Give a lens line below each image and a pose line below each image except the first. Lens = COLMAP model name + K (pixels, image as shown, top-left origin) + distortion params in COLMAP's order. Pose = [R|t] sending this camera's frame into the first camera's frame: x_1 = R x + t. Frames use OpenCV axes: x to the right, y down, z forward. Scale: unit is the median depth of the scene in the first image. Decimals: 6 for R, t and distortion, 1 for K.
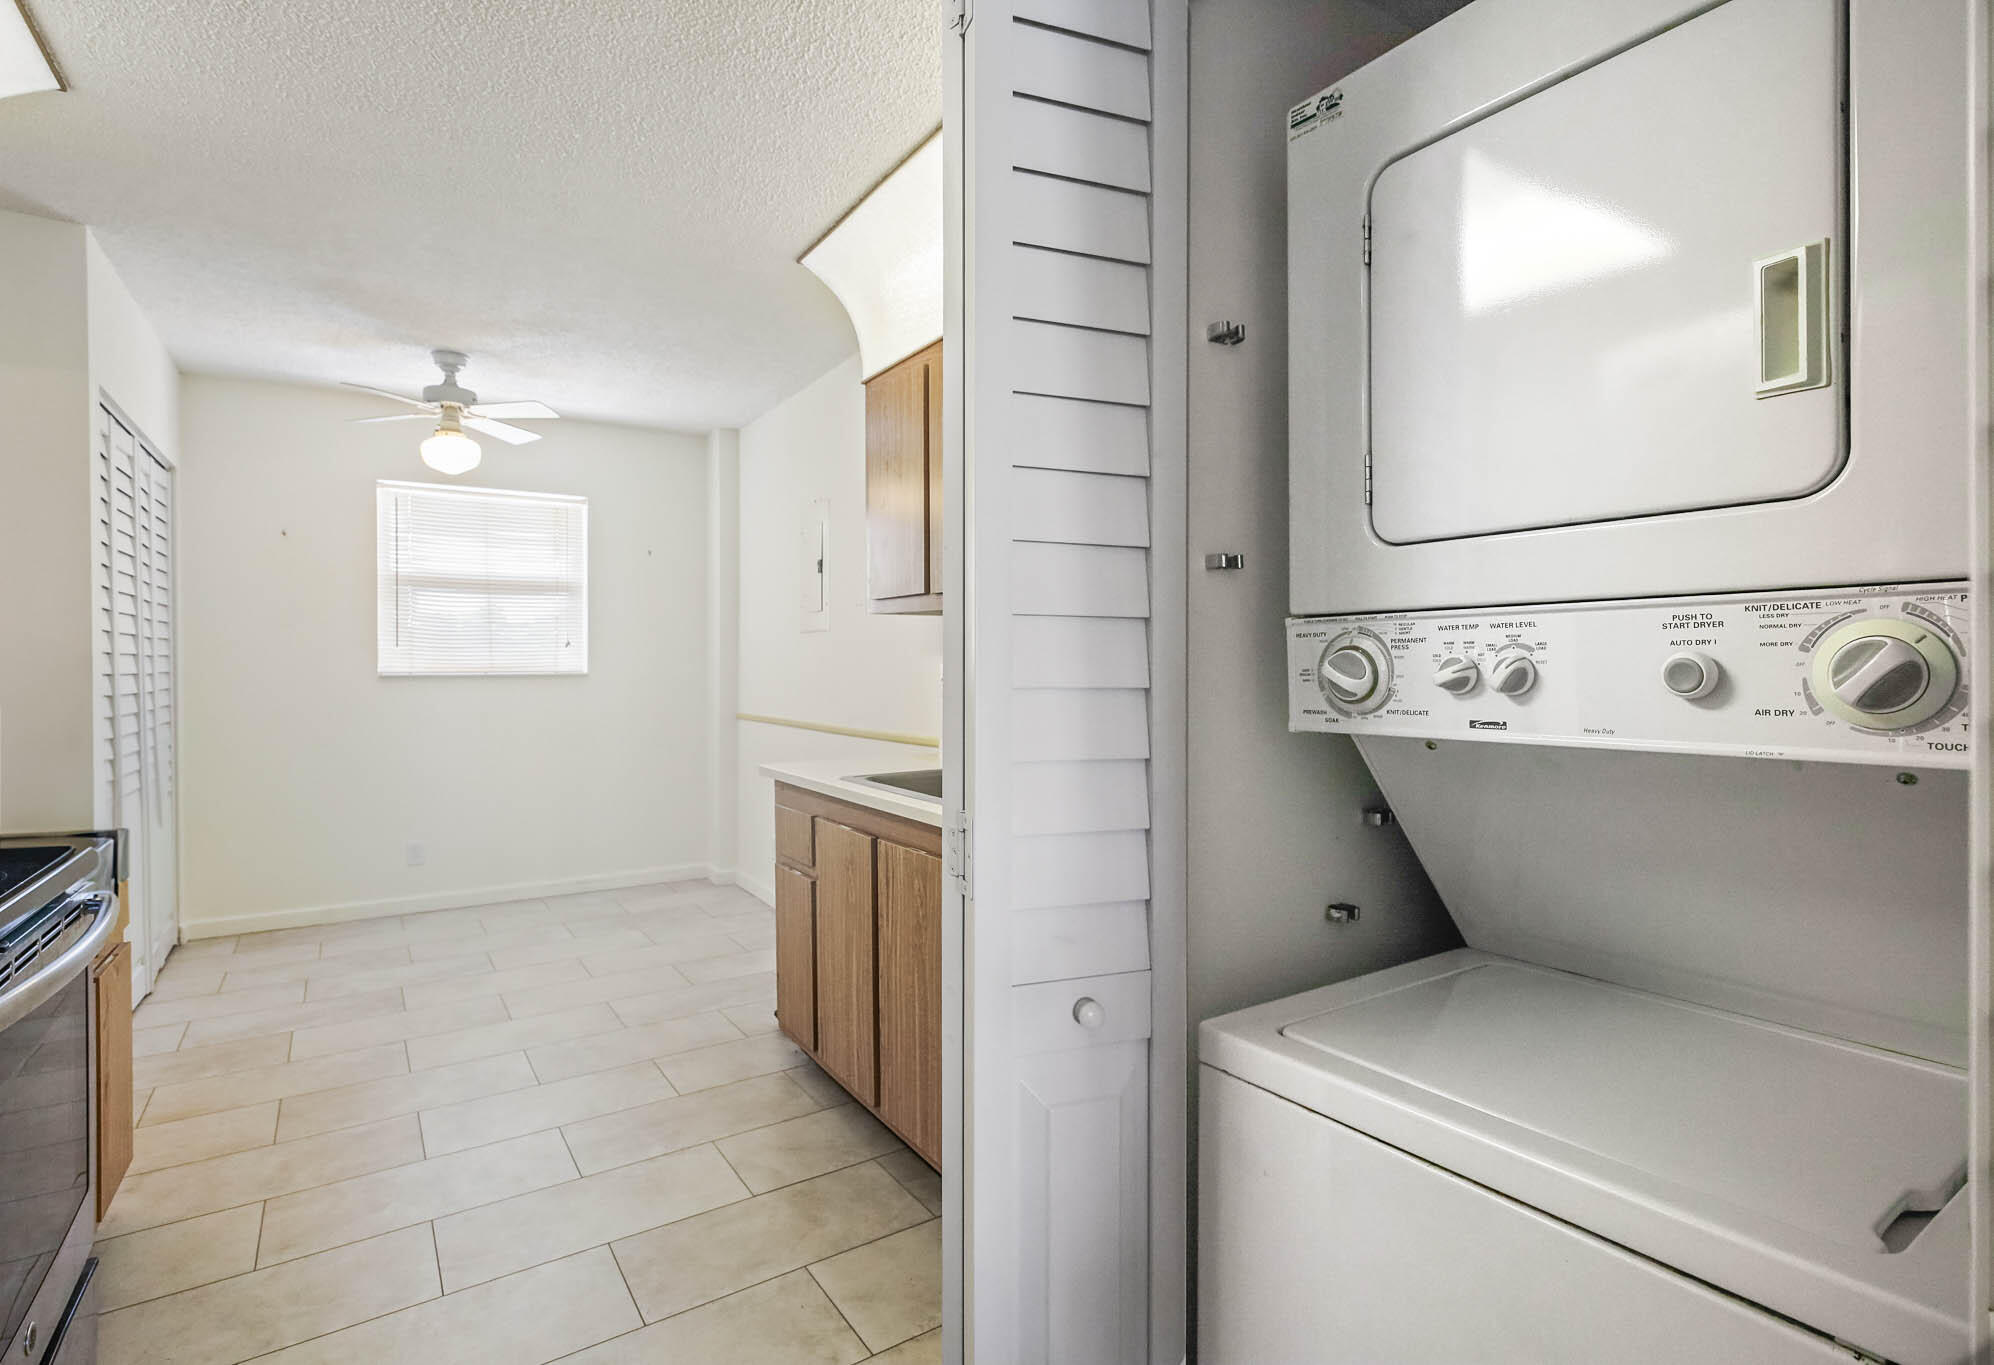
lens RADIAL K [[963.1, 0, 998.6], [0, 963.1, 688.5], [0, 0, 1]] dist [0.001197, -0.001416]
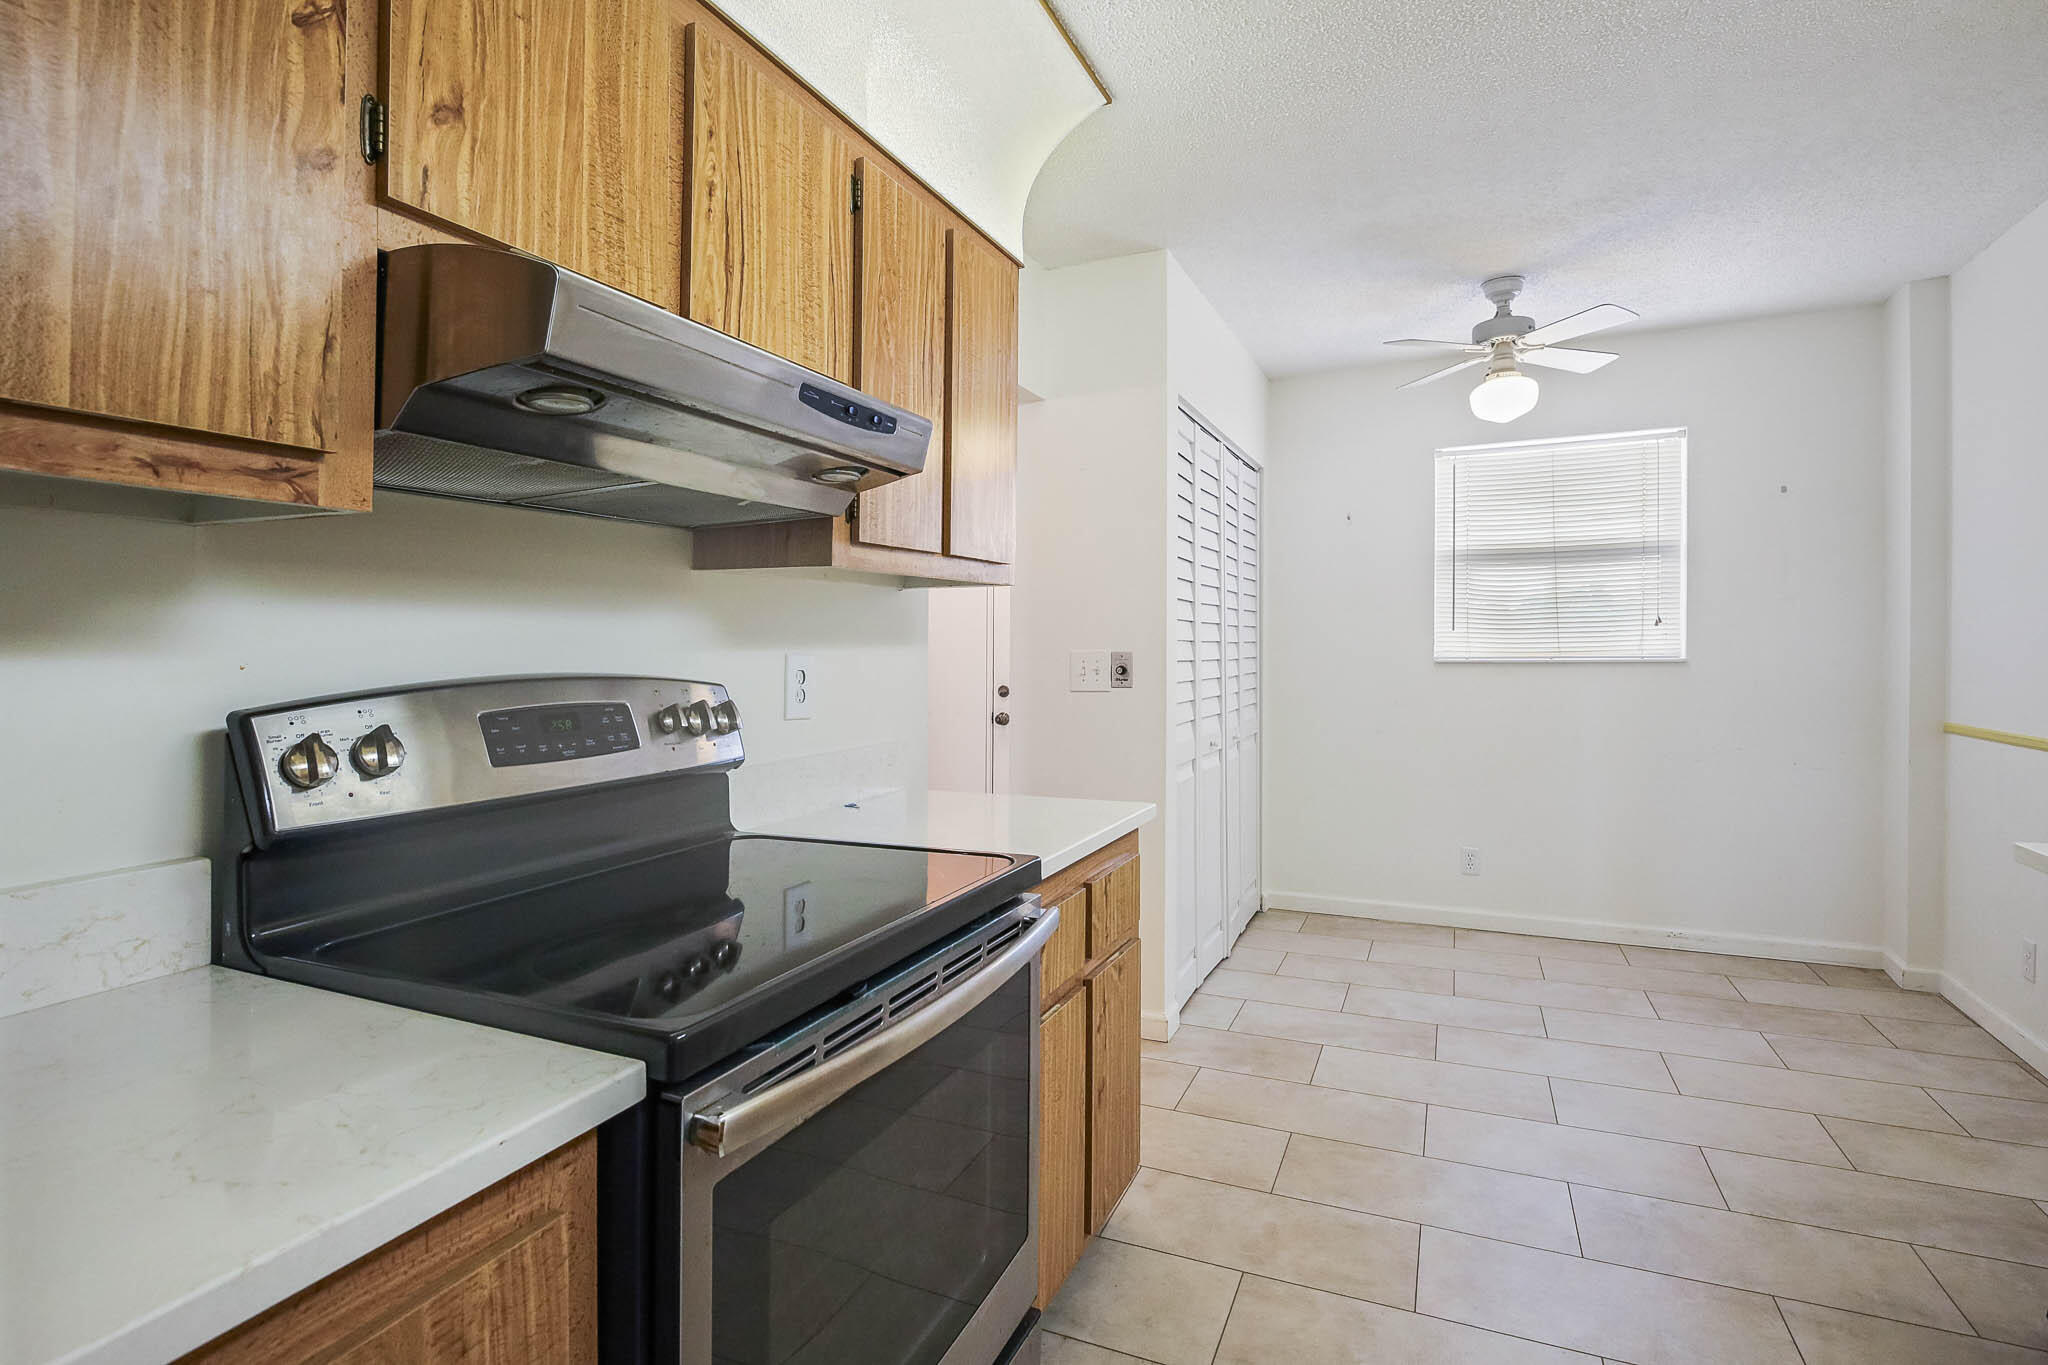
lens RADIAL K [[988.5, 0, 1021.6], [0, 988.5, 649.8], [0, 0, 1]] dist [-0.003337, -0.001030]
pose [[0.530206, -0.001837, -0.847867, -0.072216], [-0.015054, 0.999820, -0.011580, -0.009765], [0.847735, 0.018904, 0.530082, 0.223639]]
